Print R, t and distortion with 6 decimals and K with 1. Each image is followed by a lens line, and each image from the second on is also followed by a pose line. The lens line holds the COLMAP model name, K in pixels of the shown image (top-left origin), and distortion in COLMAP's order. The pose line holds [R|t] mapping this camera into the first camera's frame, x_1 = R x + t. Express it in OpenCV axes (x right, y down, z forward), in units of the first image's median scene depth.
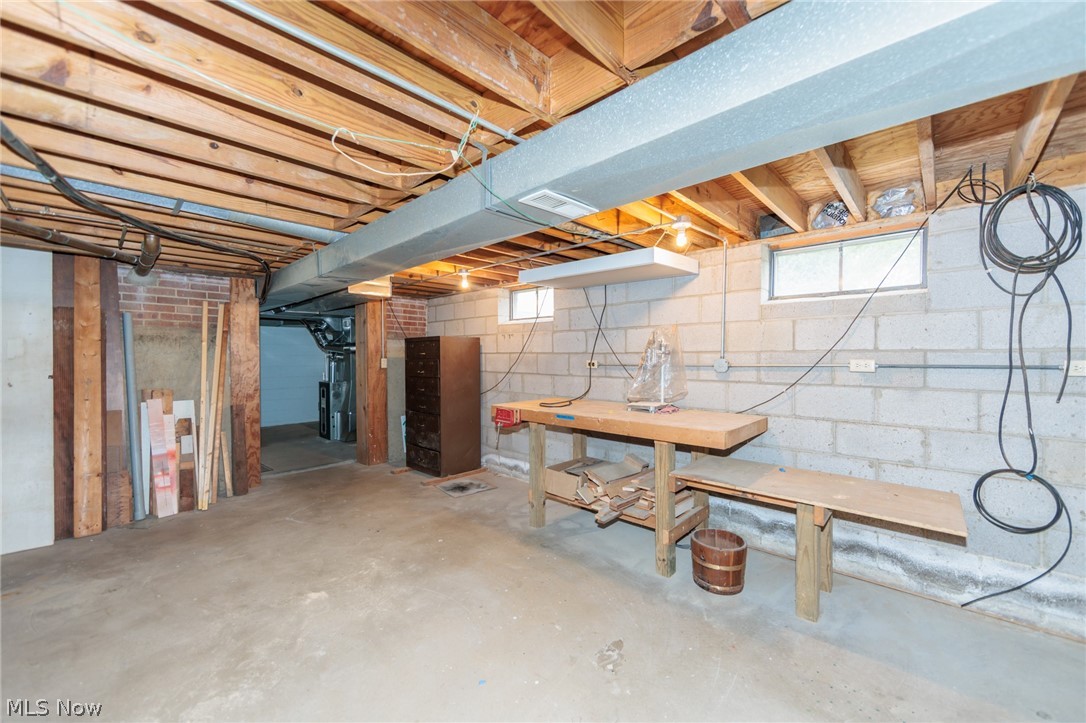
lens RADIAL K [[425.1, 0, 546.6], [0, 425.1, 360.0], [0, 0, 1]] dist [-0.000799, -0.000664]
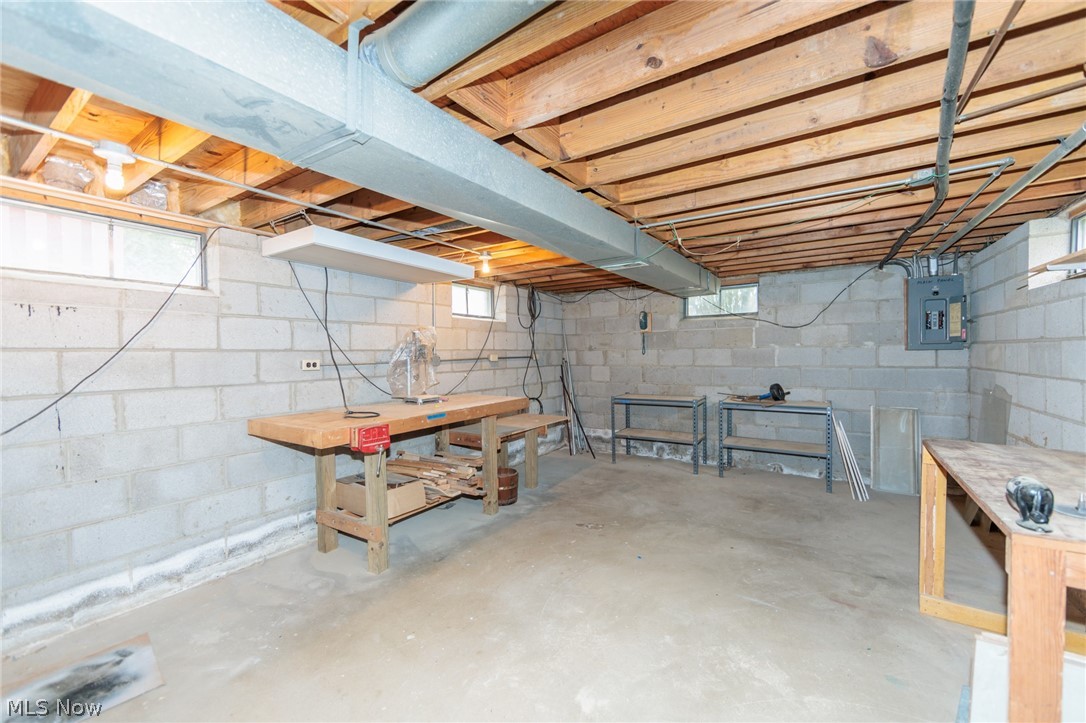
lens RADIAL K [[425.1, 0, 545.7], [0, 425.1, 363.3], [0, 0, 1]] dist [-0.000799, -0.000664]
pose [[-0.176982, -0.017550, 0.984058, -0.856105], [0.023542, 0.999479, 0.022059, 0.000348], [-0.983933, 0.027070, -0.176477, 0.843761]]
